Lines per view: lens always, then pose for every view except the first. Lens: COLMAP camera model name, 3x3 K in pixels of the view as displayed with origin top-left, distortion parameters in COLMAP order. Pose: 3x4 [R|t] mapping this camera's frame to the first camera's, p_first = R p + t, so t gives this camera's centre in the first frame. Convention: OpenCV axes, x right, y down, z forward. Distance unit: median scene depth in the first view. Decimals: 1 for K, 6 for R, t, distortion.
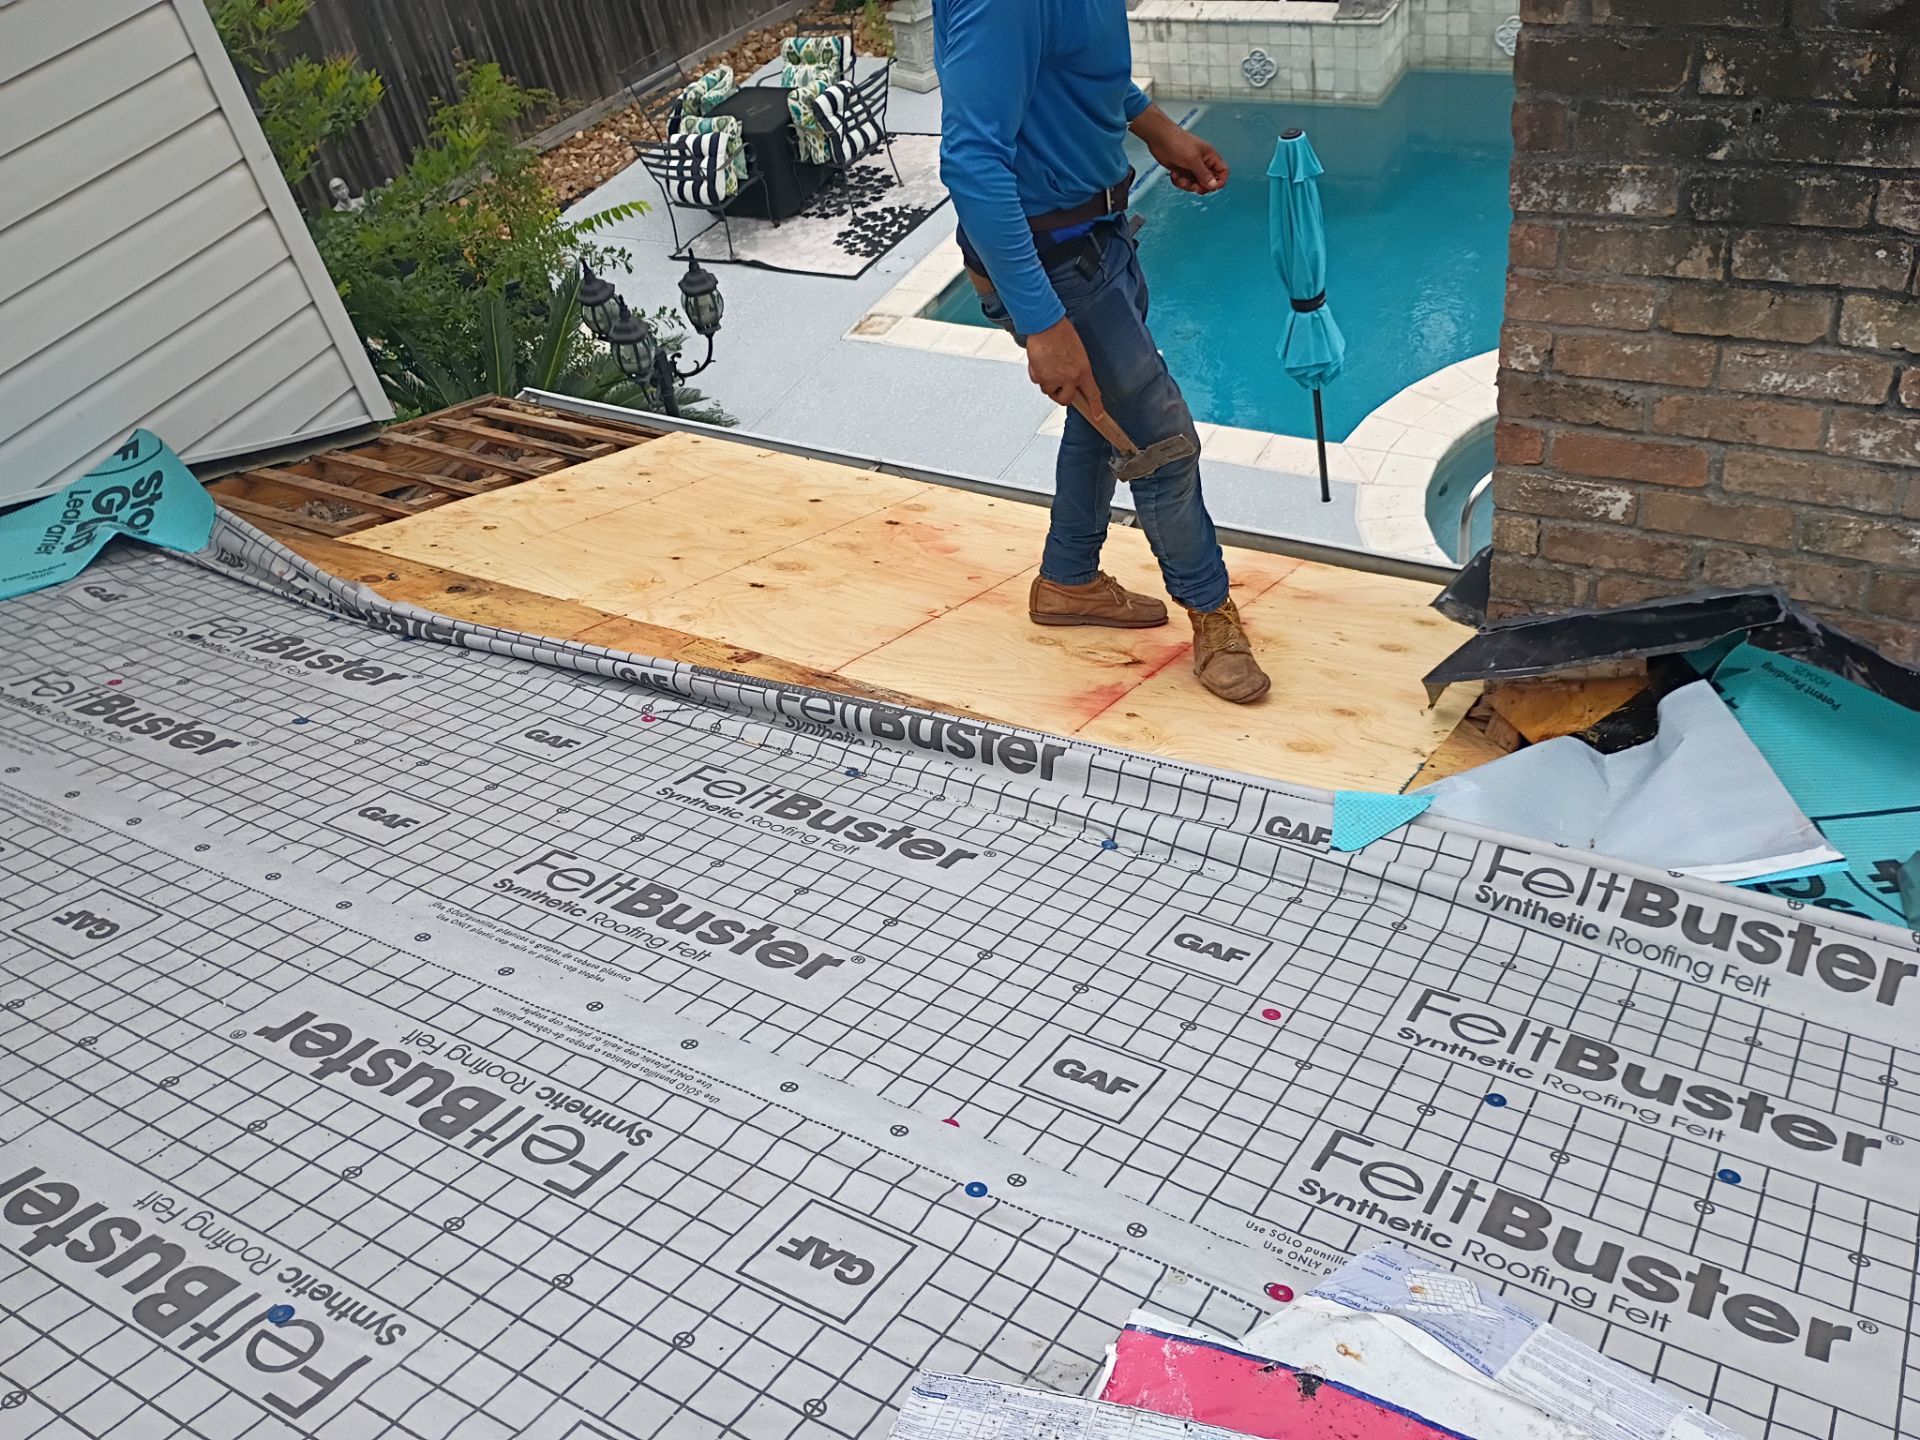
lens RADIAL K [[1652.3, 0, 960.0], [0, 1652.3, 720.0], [0, 0, 1]] dist [0.049025, -0.071608]
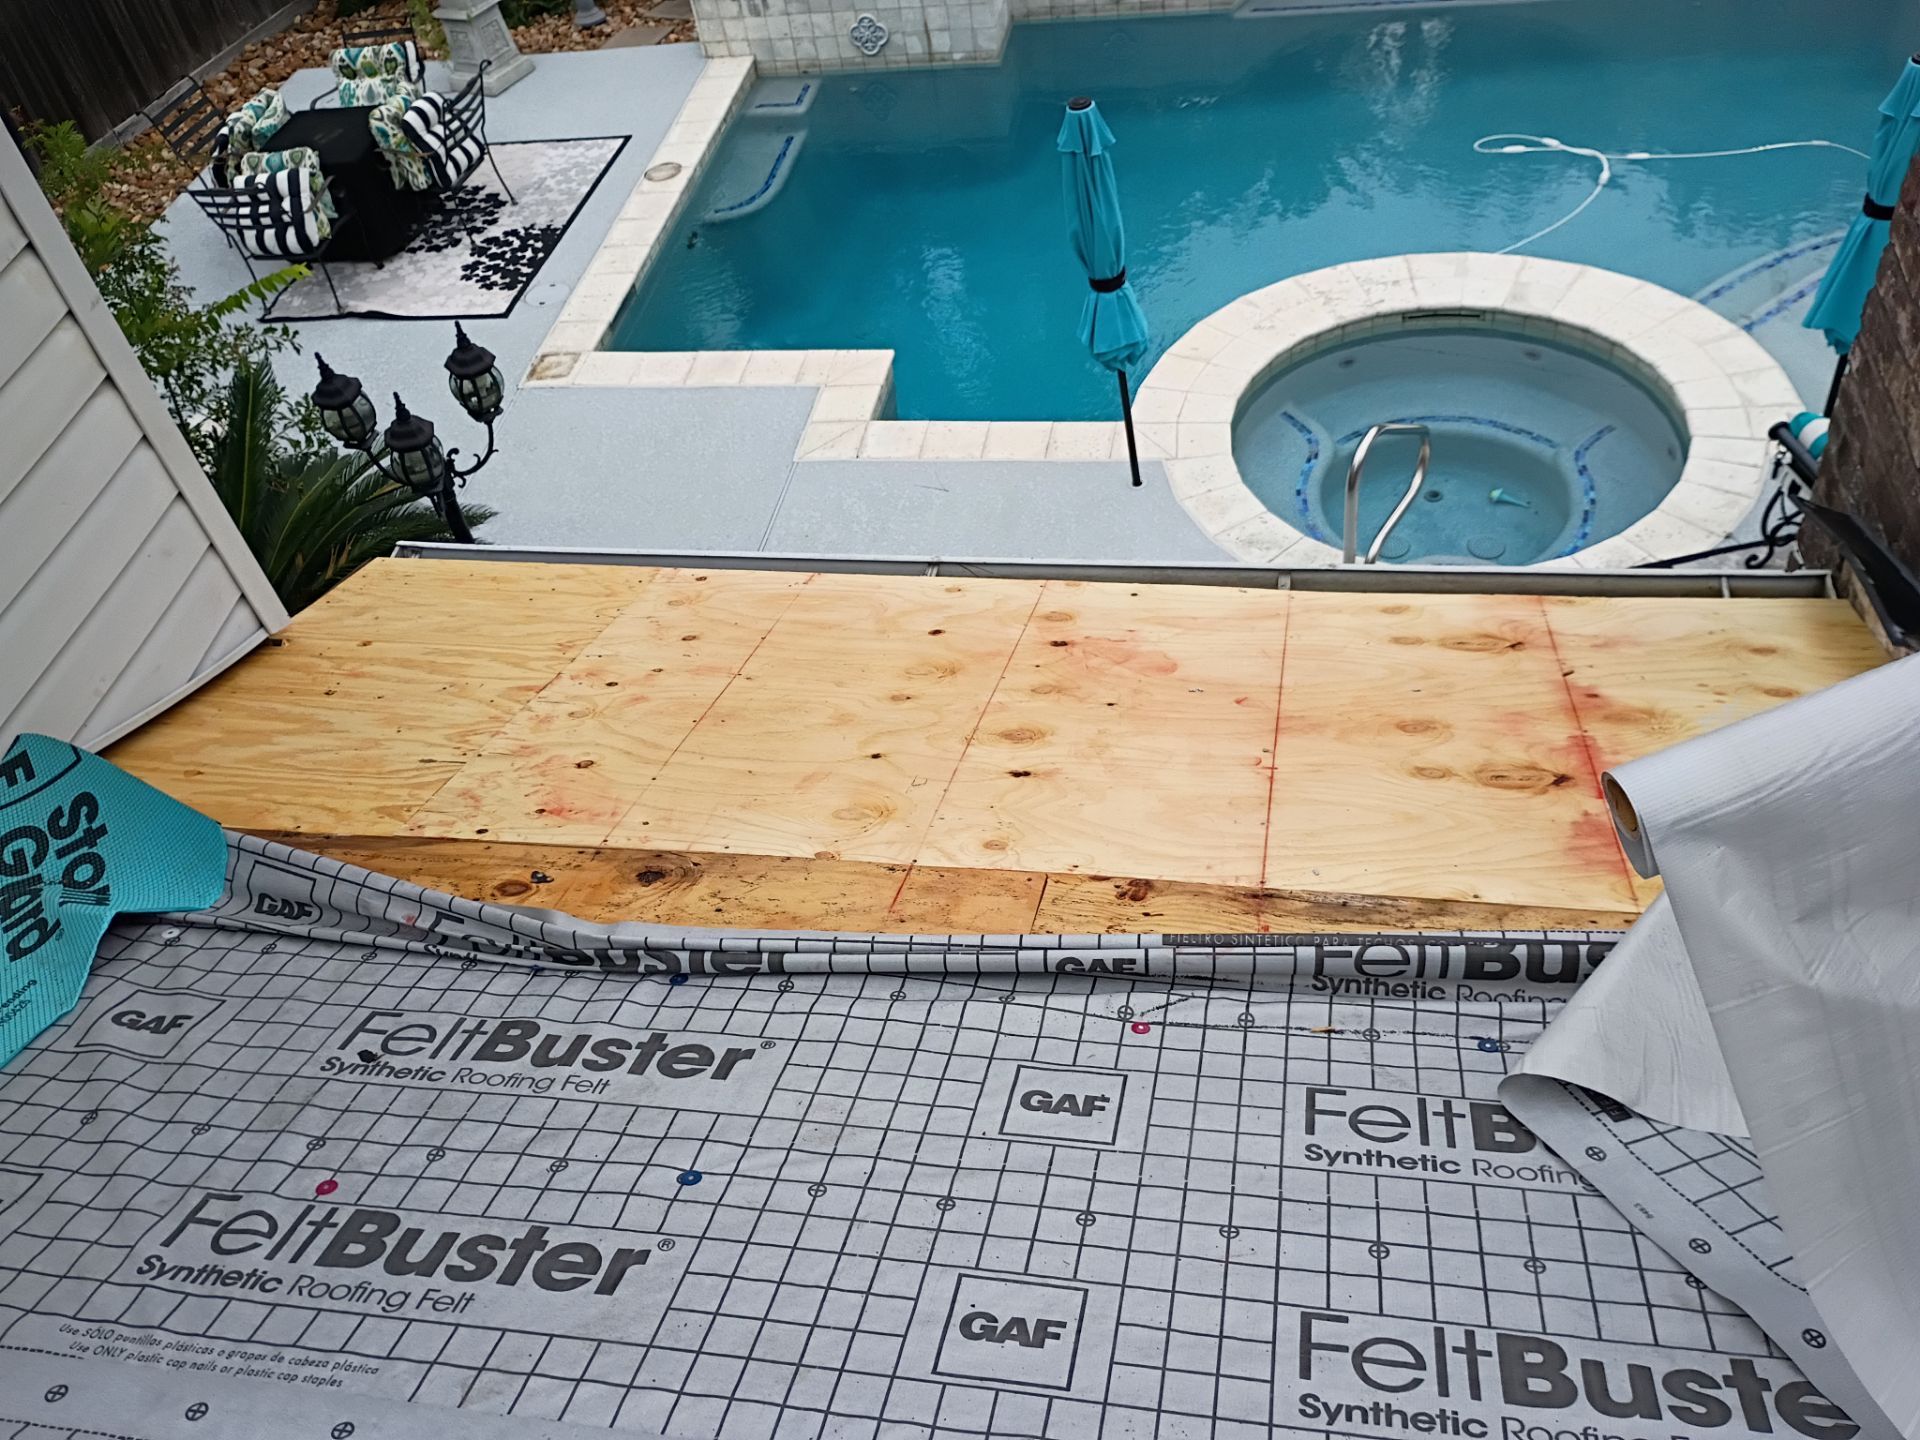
lens RADIAL K [[1650.9, 0, 994.1], [0, 1650.9, 709.4], [0, 0, 1]] dist [0.072820, -0.101295]
pose [[0.937401, -0.208048, 0.279276, -0.324524], [0.204658, 0.977950, 0.041584, -0.137671], [-0.281770, 0.018176, 0.959310, 0.255665]]
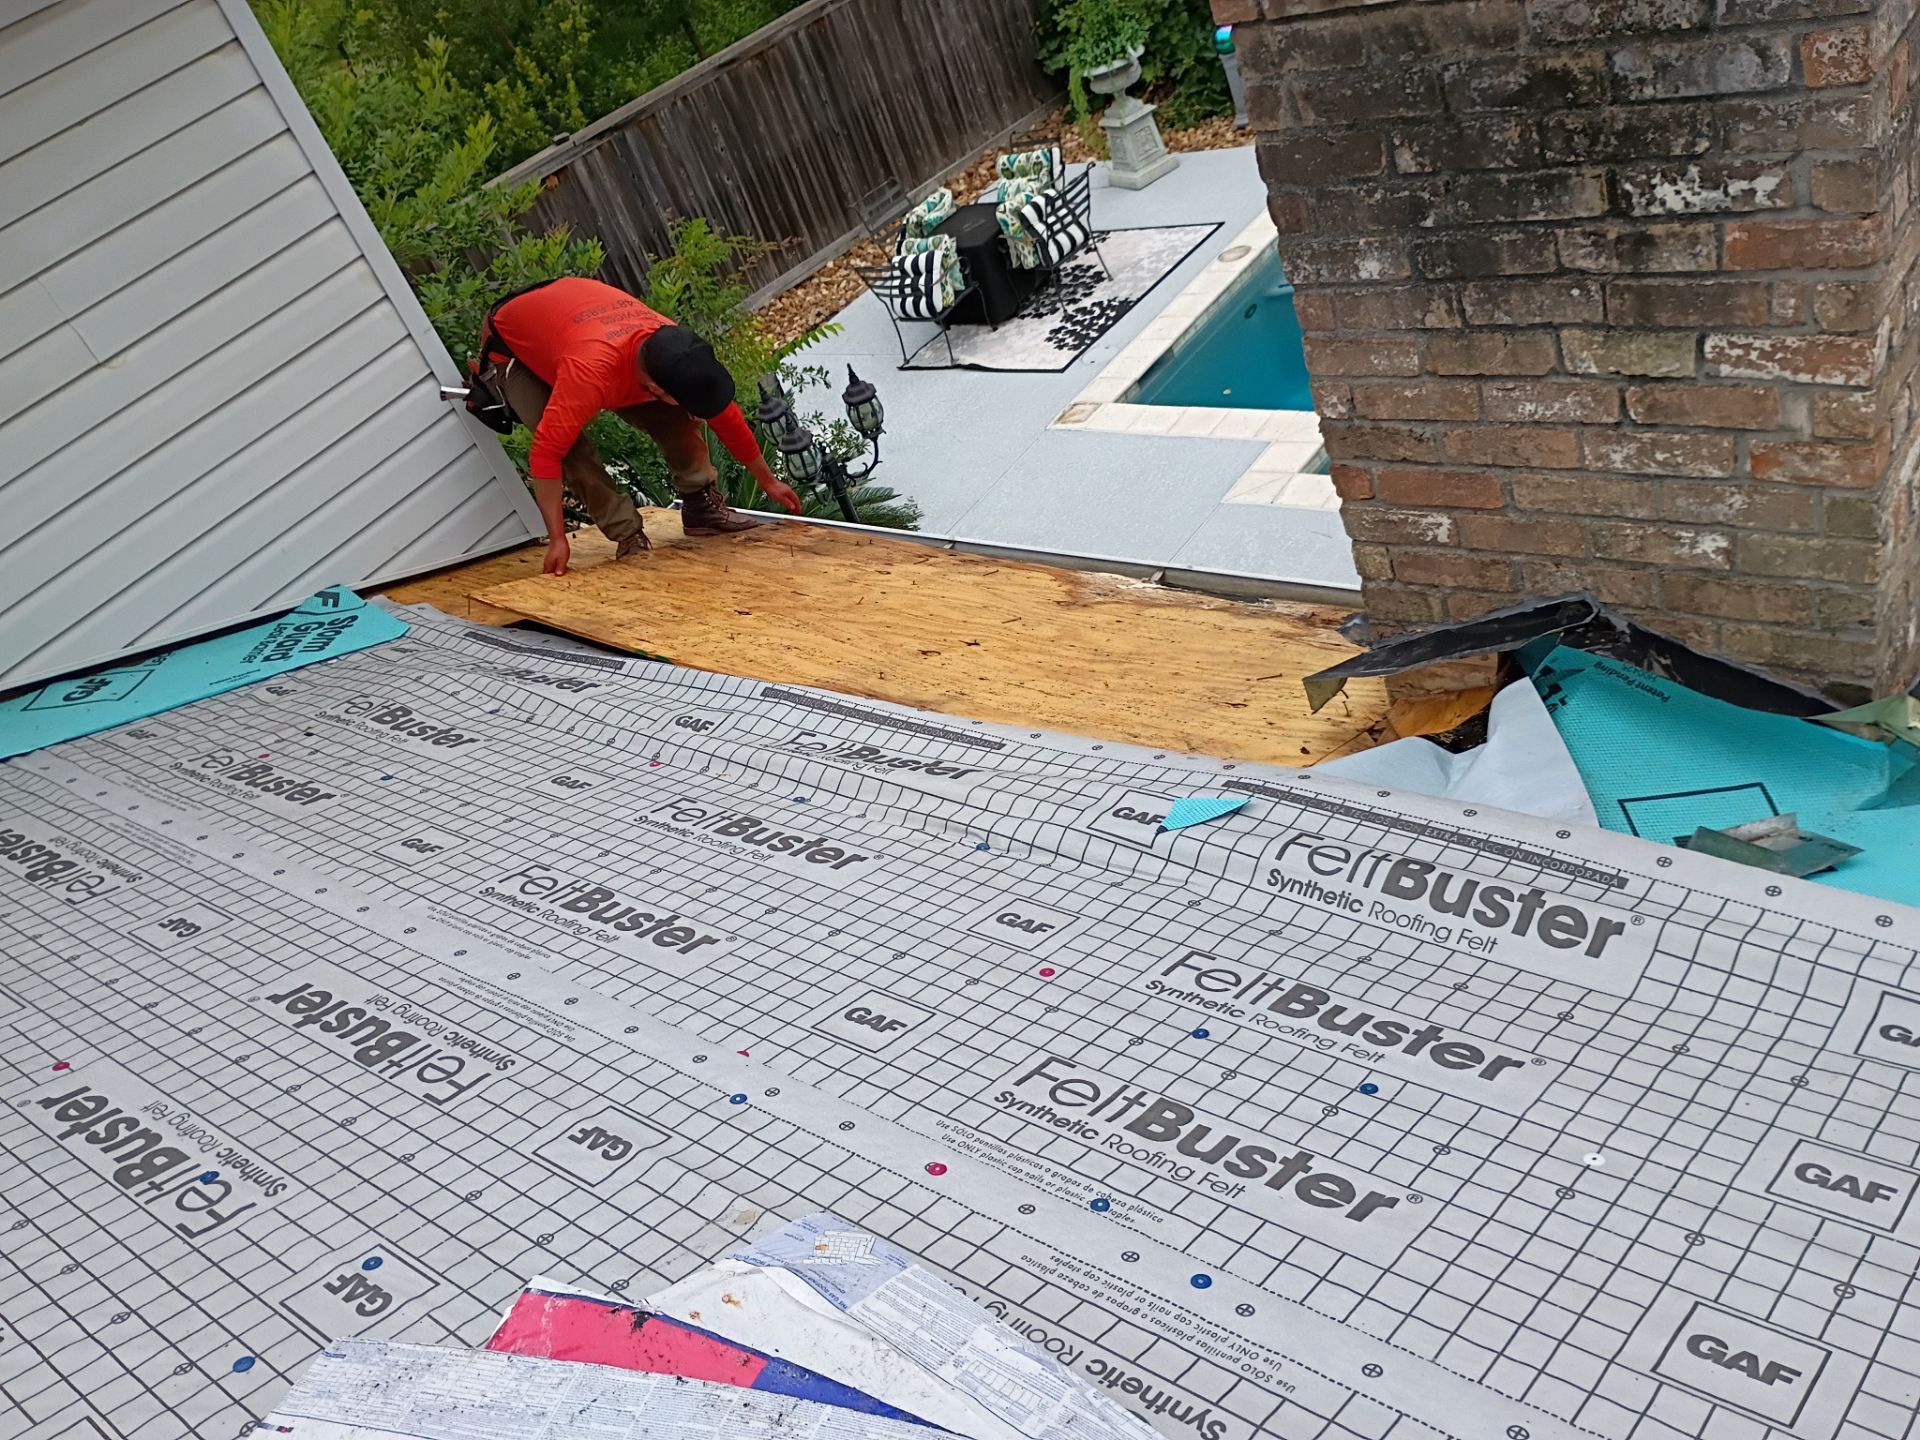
lens RADIAL K [[1648.1, 0, 957.3], [0, 1648.1, 711.2], [0, 0, 1]] dist [0.033686, -0.009317]
pose [[0.978539, -0.052566, -0.199243, 0.206991], [0.041364, 0.997342, -0.059977, 0.032456], [0.201866, 0.050449, 0.978113, -0.103445]]
